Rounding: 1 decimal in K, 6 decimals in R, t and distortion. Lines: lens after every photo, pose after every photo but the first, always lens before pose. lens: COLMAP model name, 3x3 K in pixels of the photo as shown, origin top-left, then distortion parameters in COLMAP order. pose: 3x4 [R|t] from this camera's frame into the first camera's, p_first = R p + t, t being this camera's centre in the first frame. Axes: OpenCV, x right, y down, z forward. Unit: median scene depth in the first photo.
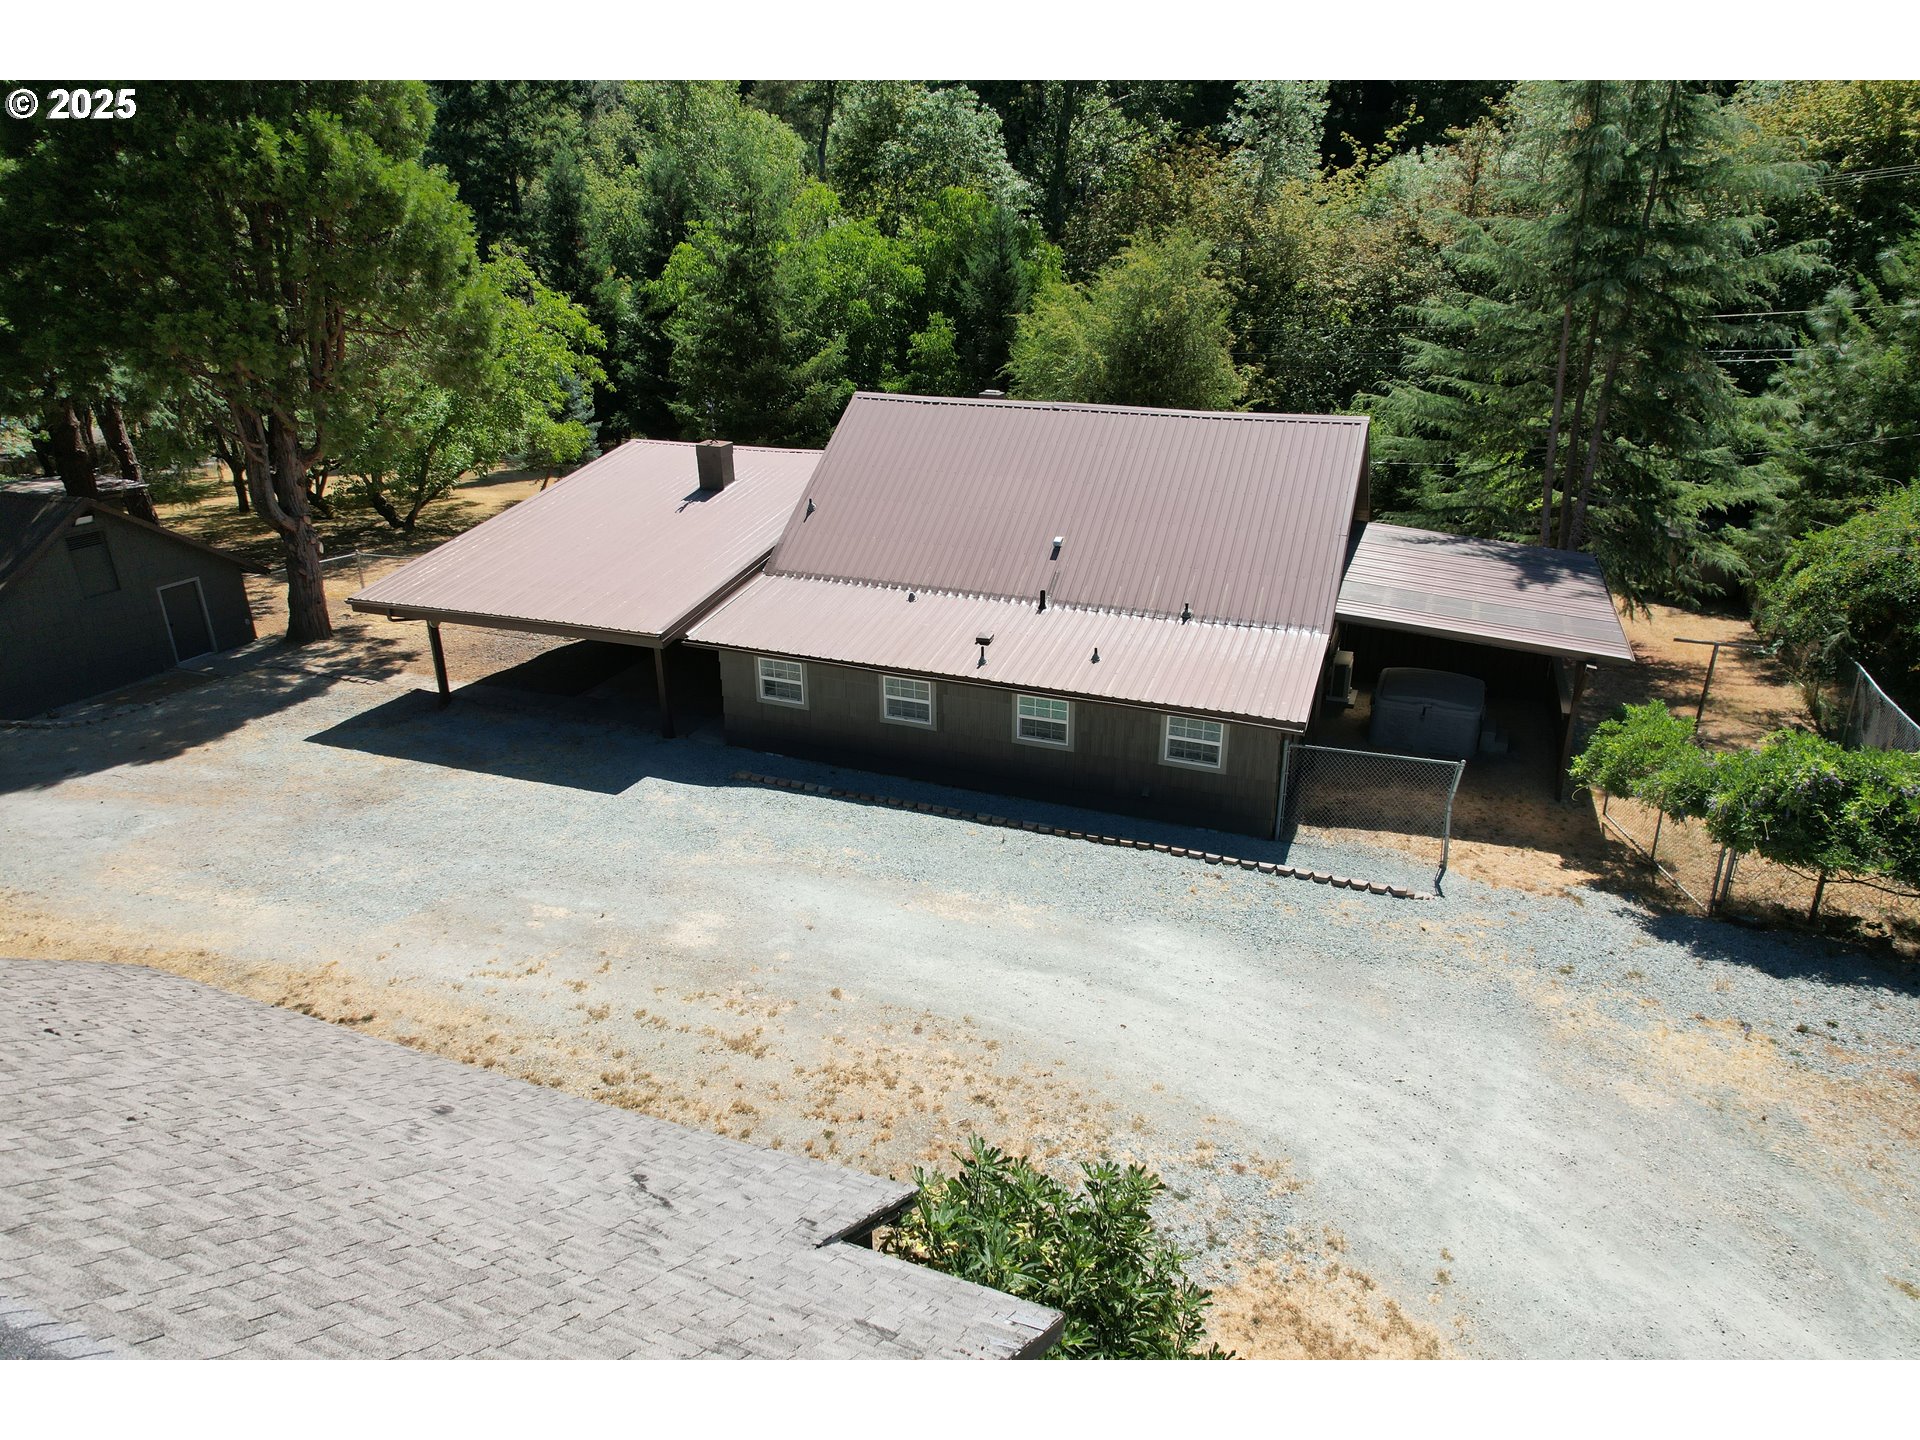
lens RADIAL K [[1218.1, 0, 961.0], [0, 1218.1, 726.6], [0, 0, 1]] dist [-0.059227, 0.048736]
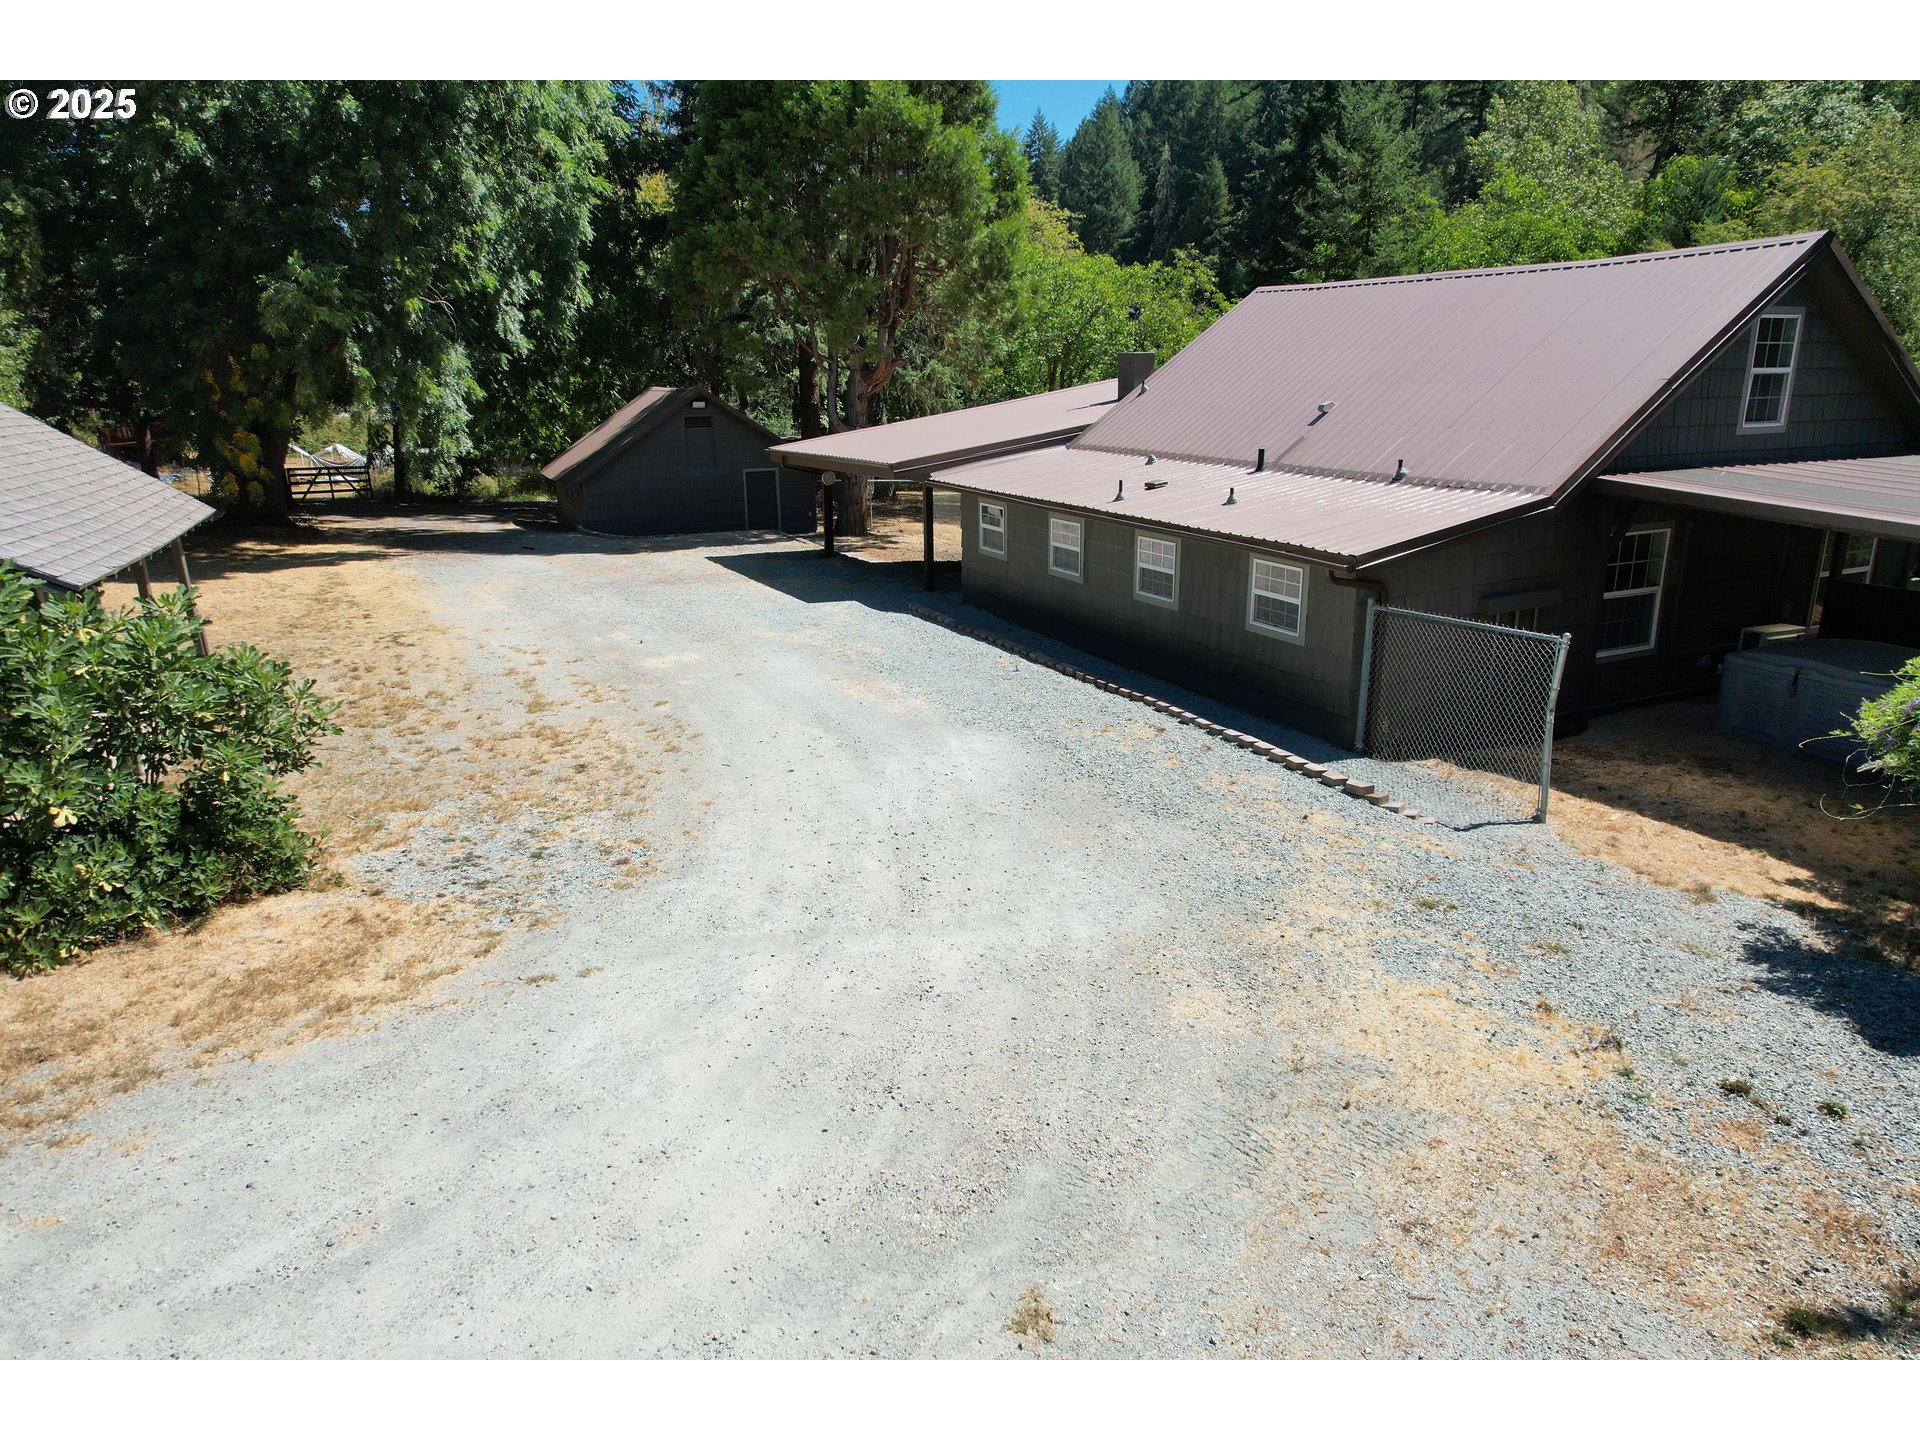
lens RADIAL K [[1218.1, 0, 963.2], [0, 1218.1, 724.2], [0, 0, 1]] dist [-0.059227, 0.048736]
pose [[0.740427, 0.187728, -0.645389, 0.560069], [-0.254521, 0.967008, -0.010722, 0.148360], [0.622083, 0.172204, 0.763779, 0.335572]]
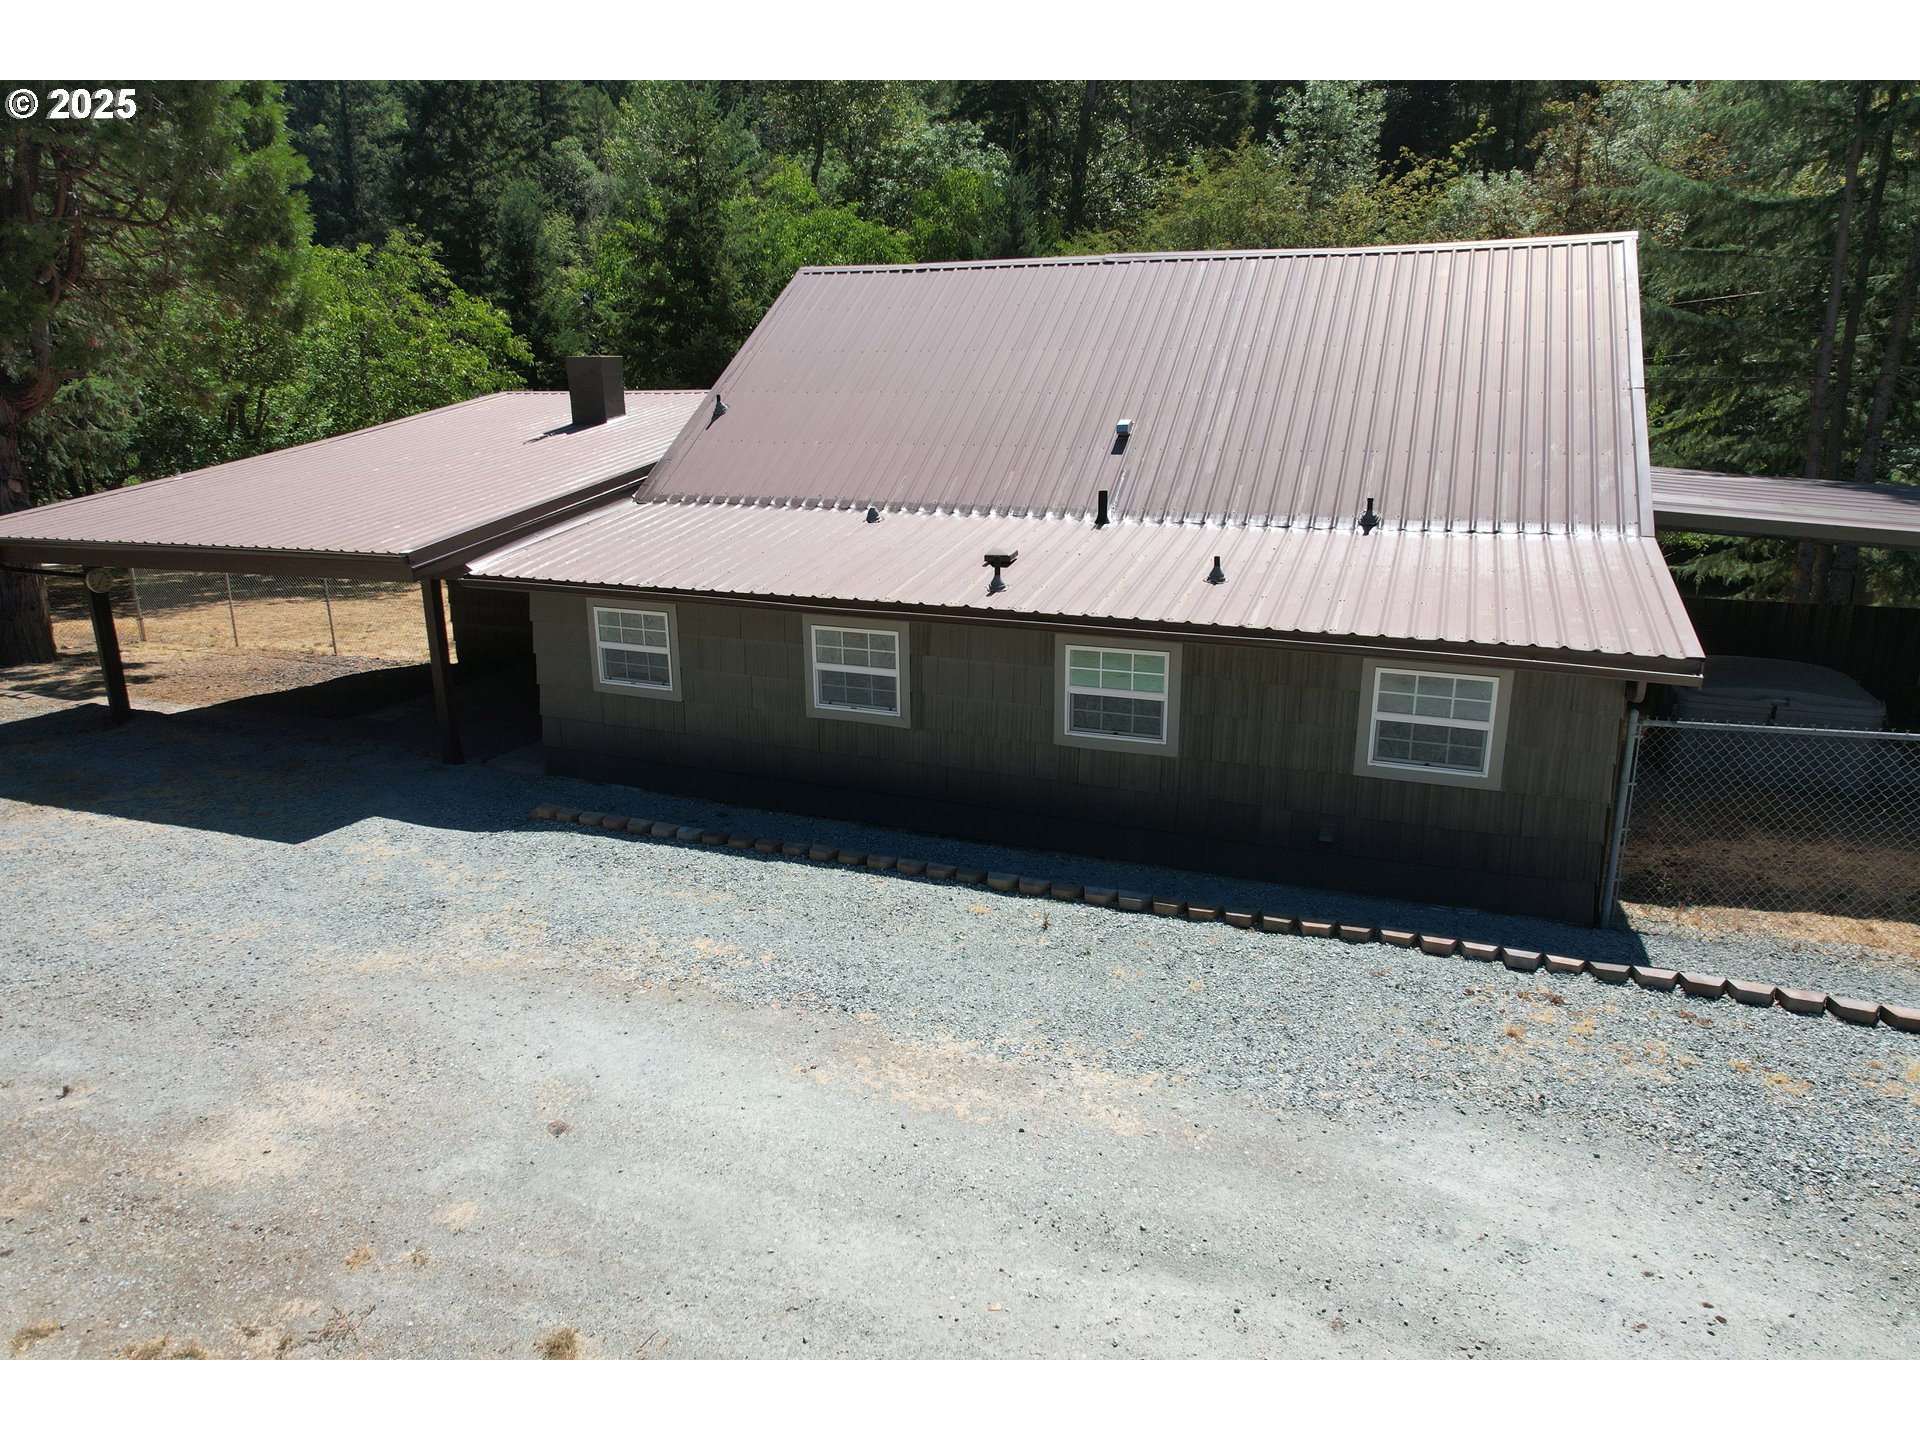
lens RADIAL K [[1218.1, 0, 963.3], [0, 1218.1, 733.9], [0, 0, 1]] dist [-0.059227, 0.048736]
pose [[0.999998, 0.001333, -0.001625, 0.004351], [-0.001504, 0.993876, -0.110487, 0.072692], [0.001468, 0.110489, 0.993876, 0.532533]]
